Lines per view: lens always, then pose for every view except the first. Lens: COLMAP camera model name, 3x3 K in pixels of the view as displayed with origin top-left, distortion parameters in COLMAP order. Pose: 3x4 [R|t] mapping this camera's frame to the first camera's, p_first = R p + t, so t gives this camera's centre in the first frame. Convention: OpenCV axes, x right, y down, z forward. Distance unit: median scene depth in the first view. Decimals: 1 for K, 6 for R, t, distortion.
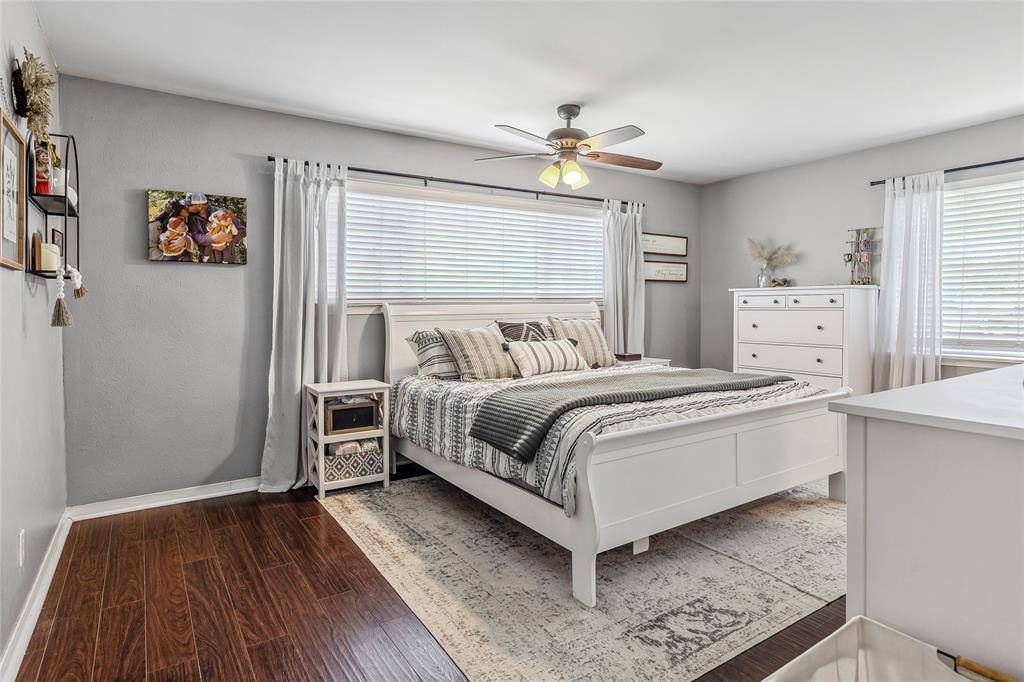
lens RADIAL K [[564.3, 0, 512.5], [0, 564.3, 300.9], [0, 0, 1]] dist [0.002282, 0.000556]
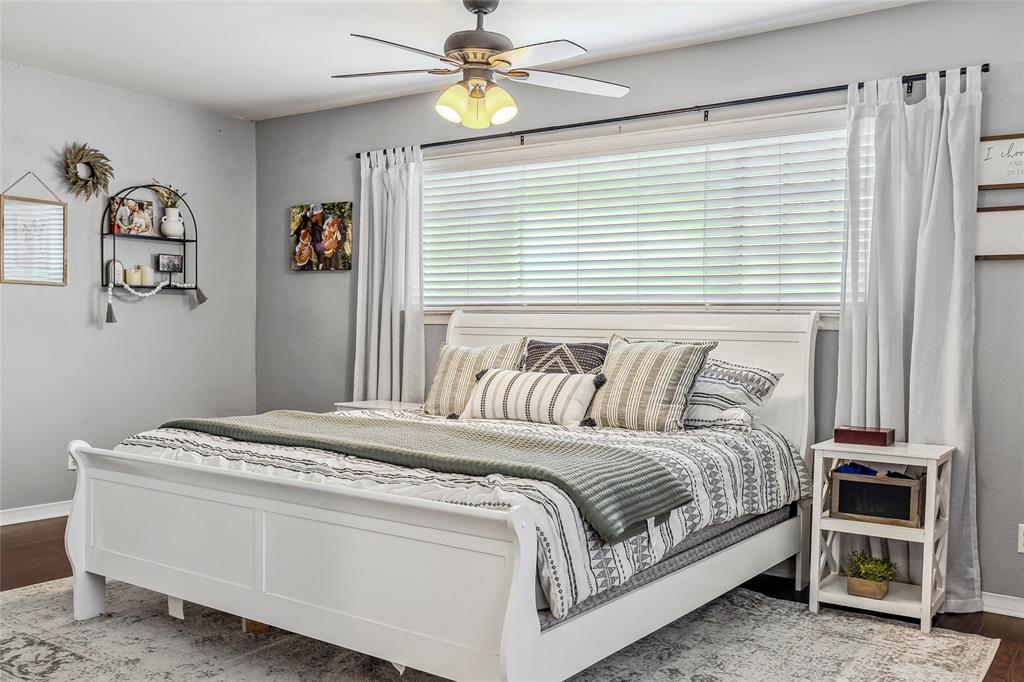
lens RADIAL K [[886.4, 0, 513.9], [0, 886.4, 385.7], [0, 0, 1]] dist [0.072165, -0.148489]
pose [[0.375339, 0.081328, -0.923313, 1.127521], [-0.002504, 0.996228, 0.086732, 0.002079], [0.926884, -0.030243, 0.374127, 0.703680]]
